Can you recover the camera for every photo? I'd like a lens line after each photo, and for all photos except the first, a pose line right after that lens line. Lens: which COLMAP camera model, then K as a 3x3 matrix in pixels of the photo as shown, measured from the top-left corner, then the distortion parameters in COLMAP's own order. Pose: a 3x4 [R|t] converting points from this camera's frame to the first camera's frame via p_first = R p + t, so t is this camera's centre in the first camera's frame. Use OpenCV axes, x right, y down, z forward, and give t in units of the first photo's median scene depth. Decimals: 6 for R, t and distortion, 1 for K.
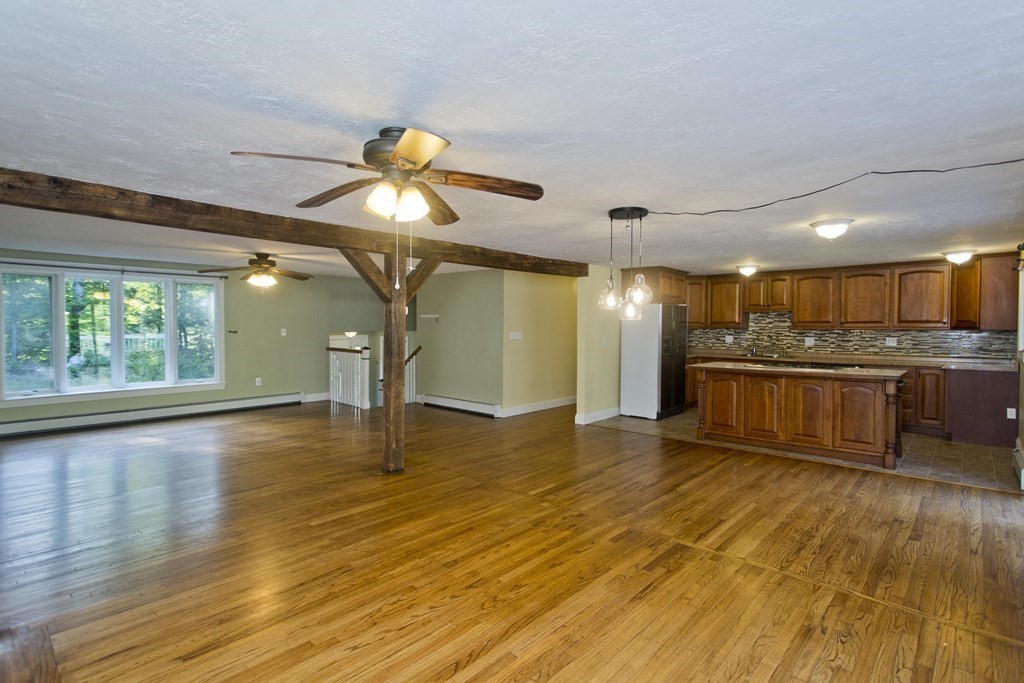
lens RADIAL K [[491.5, 0, 510.6], [0, 491.5, 339.2], [0, 0, 1]] dist [-0.001569, 0.001309]
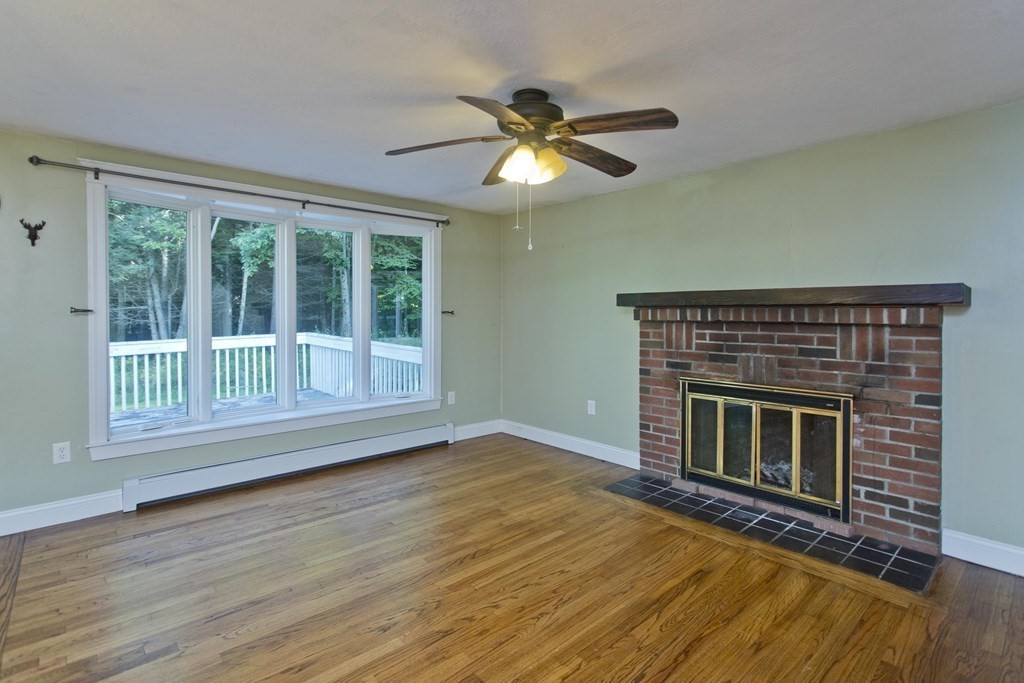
lens RADIAL K [[491.5, 0, 507.6], [0, 491.5, 320.9], [0, 0, 1]] dist [-0.001569, 0.001309]
pose [[-0.995251, -0.008492, 0.096975, -0.088334], [-0.004420, 0.999103, 0.042124, 0.001535], [-0.097246, 0.041496, -0.994395, 0.626791]]
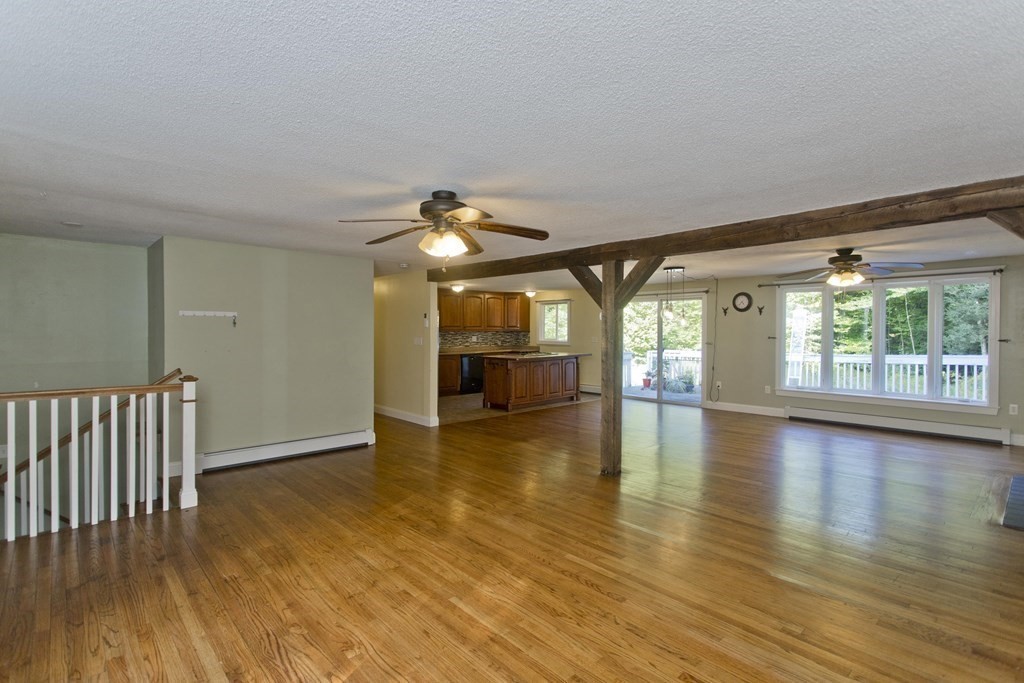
lens RADIAL K [[491.5, 0, 506.3], [0, 491.5, 355.7], [0, 0, 1]] dist [-0.001569, 0.001309]
pose [[0.092335, -0.057700, 0.994055, -0.854696], [0.028124, 0.998072, 0.055321, -0.026220], [-0.995331, 0.022848, 0.093780, 0.748562]]
